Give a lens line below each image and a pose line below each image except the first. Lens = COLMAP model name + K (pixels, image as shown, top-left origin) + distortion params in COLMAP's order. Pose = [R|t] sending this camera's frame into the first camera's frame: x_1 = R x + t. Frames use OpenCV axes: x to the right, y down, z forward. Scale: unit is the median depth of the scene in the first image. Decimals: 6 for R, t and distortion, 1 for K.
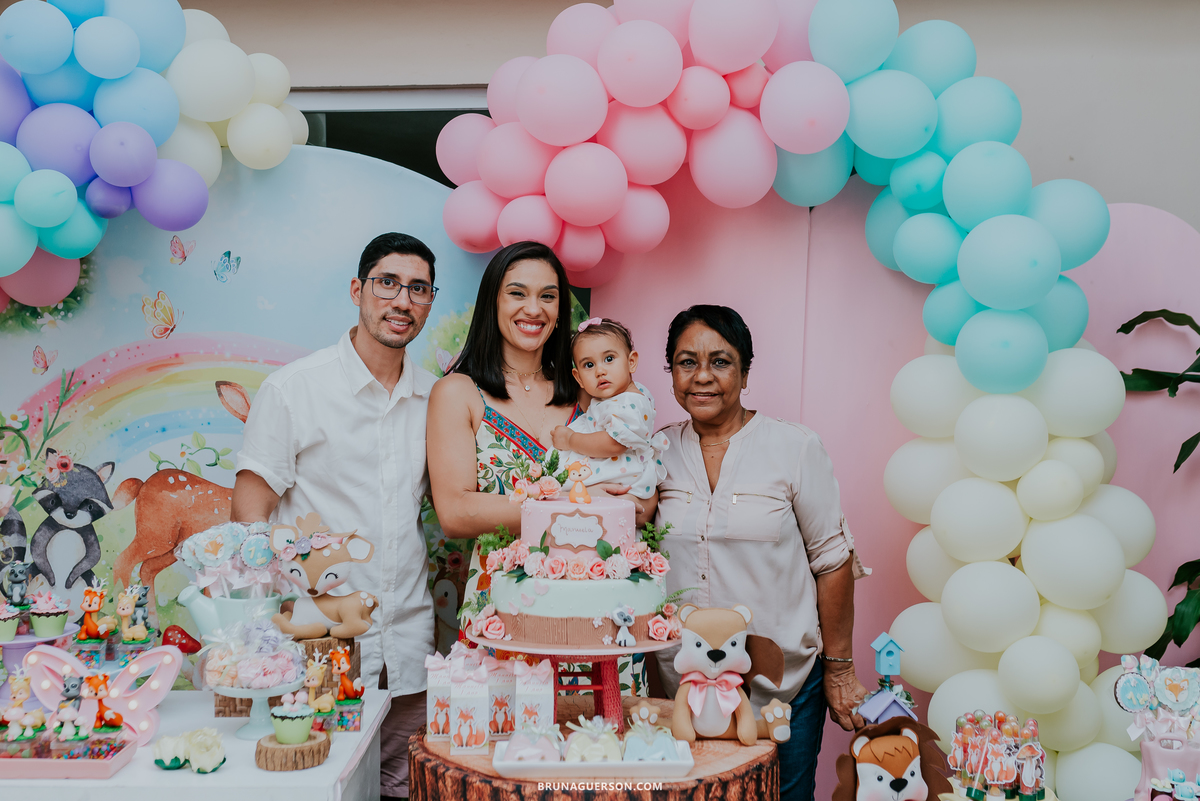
lens RADIAL K [[1302.6, 0, 600.0], [0, 1302.6, 400.5], [0, 0, 1]] dist [0.058953, 0.045162]
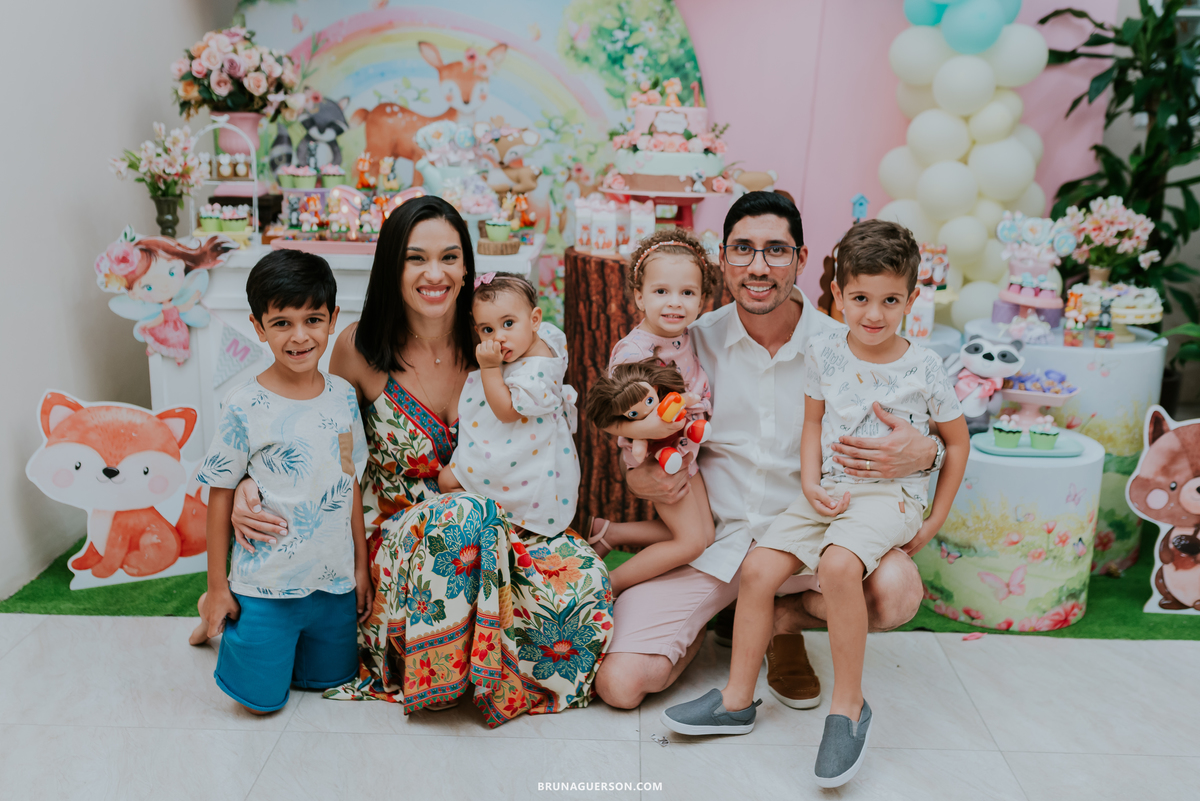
lens RADIAL K [[1106.1, 0, 629.4], [0, 1106.1, 363.6], [0, 0, 1]] dist [0.016304, 0.011893]
pose [[0.999551, 0.027867, -0.010985, -0.044287], [-0.025192, 0.980479, 0.195001, 0.123393], [0.016204, -0.194637, 0.980742, -0.380741]]
